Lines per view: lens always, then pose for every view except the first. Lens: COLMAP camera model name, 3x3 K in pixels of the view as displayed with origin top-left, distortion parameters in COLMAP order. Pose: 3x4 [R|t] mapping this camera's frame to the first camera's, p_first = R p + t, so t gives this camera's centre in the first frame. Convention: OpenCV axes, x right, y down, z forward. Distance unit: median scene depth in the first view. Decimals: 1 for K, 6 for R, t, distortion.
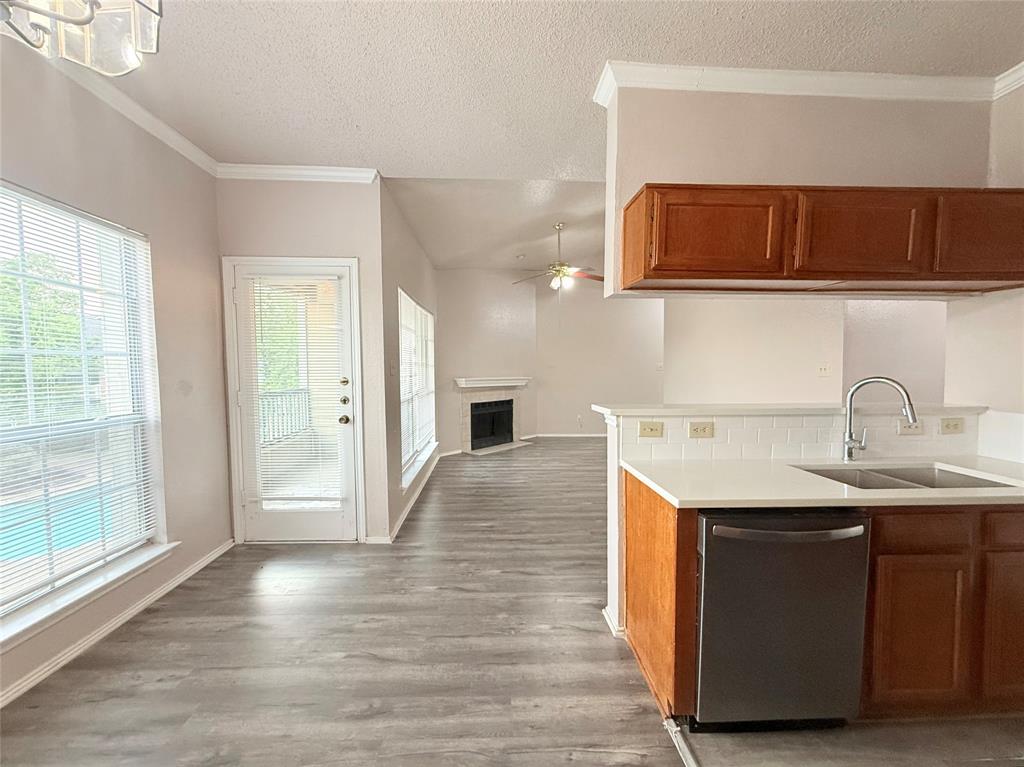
lens RADIAL K [[421.5, 0, 509.5], [0, 421.5, 381.5], [0, 0, 1]] dist [0.000694, 0.000331]
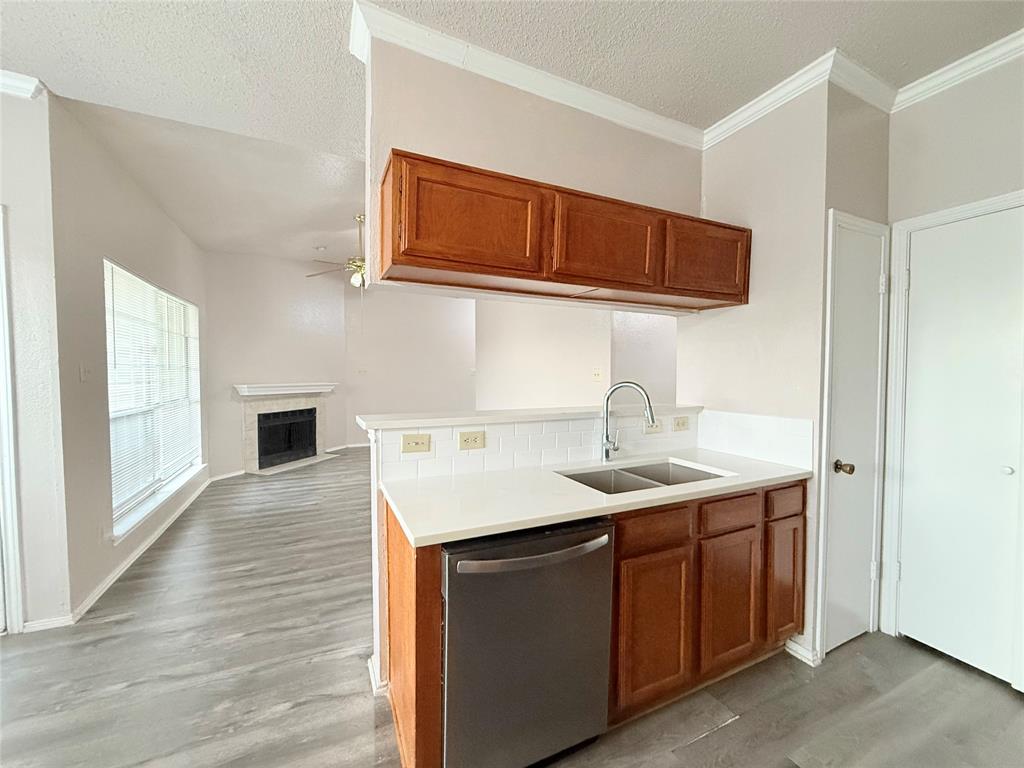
lens RADIAL K [[408.4, 0, 509.3], [0, 408.4, 382.1], [0, 0, 1]] dist [-0.000159, 0.000077]
pose [[0.922916, -0.004112, 0.384979, 0.182717], [0.008280, 0.999924, -0.009169, -0.002542], [-0.384912, 0.011650, 0.922880, 0.145274]]
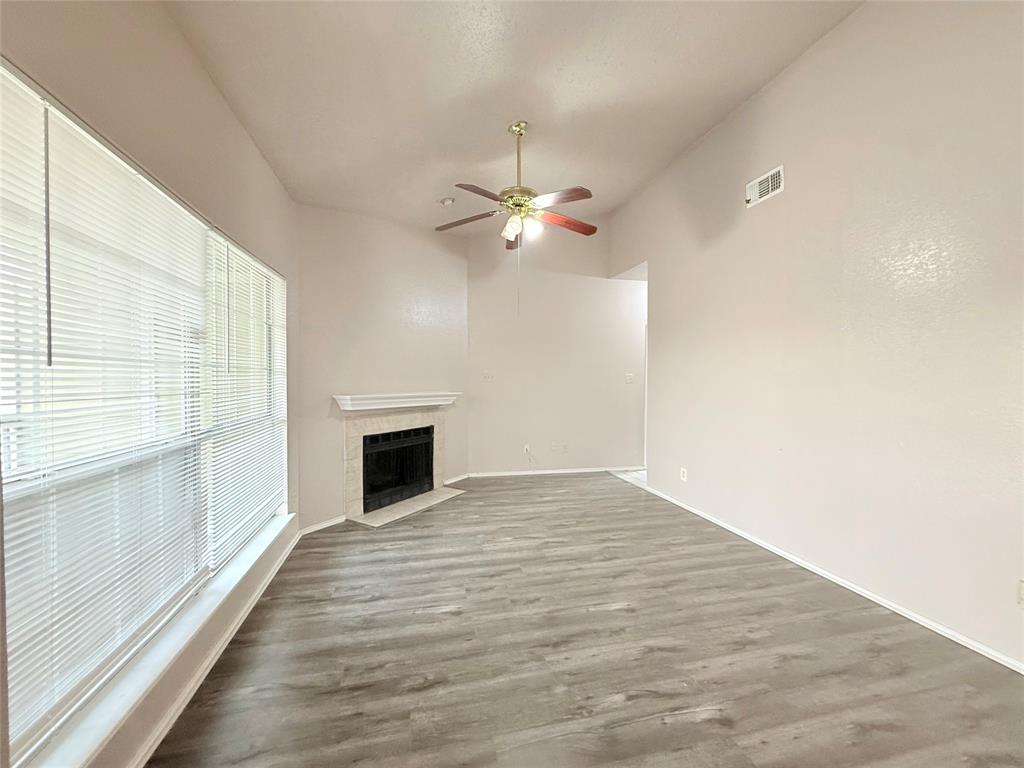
lens RADIAL K [[408.4, 0, 509.3], [0, 408.4, 382.1], [0, 0, 1]] dist [-0.000159, 0.000077]
pose [[0.980924, 0.004678, 0.194333, 0.000266], [0.000411, 0.999658, -0.026135, -0.032293], [-0.194389, 0.025716, 0.980587, 1.171132]]
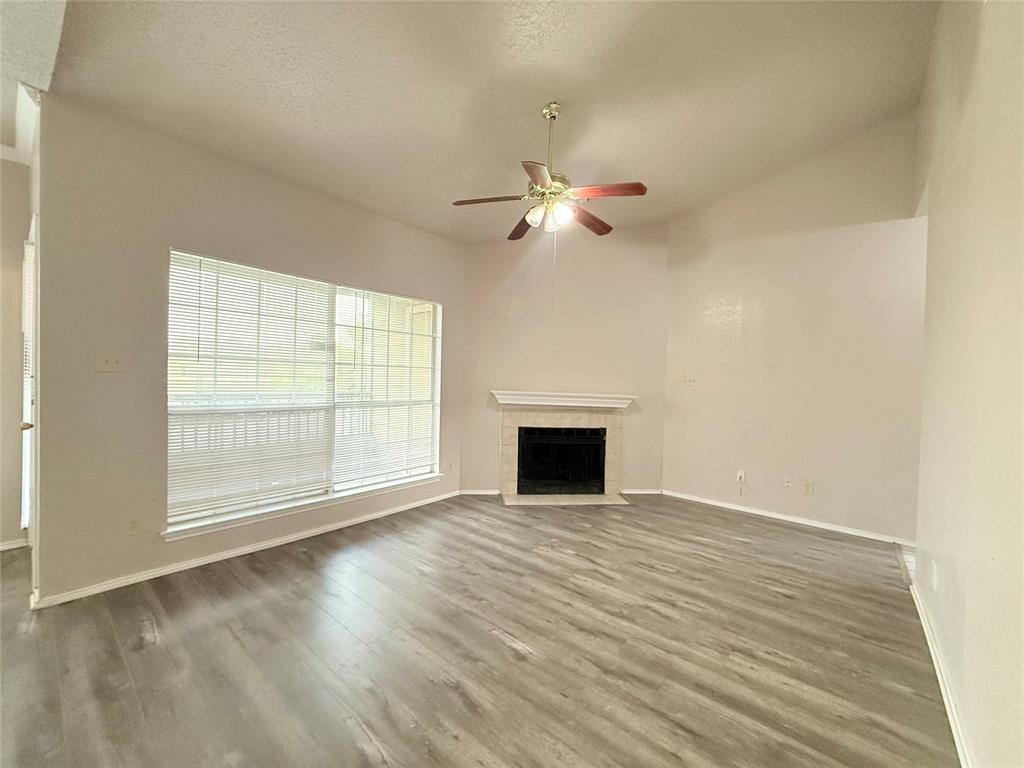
lens RADIAL K [[408.4, 0, 509.3], [0, 408.4, 382.1], [0, 0, 1]] dist [-0.000159, 0.000077]
pose [[0.738656, 0.030203, -0.673406, 1.085998], [-0.054167, 0.998425, -0.014635, -0.038096], [0.671903, 0.047287, 0.739128, 1.483326]]
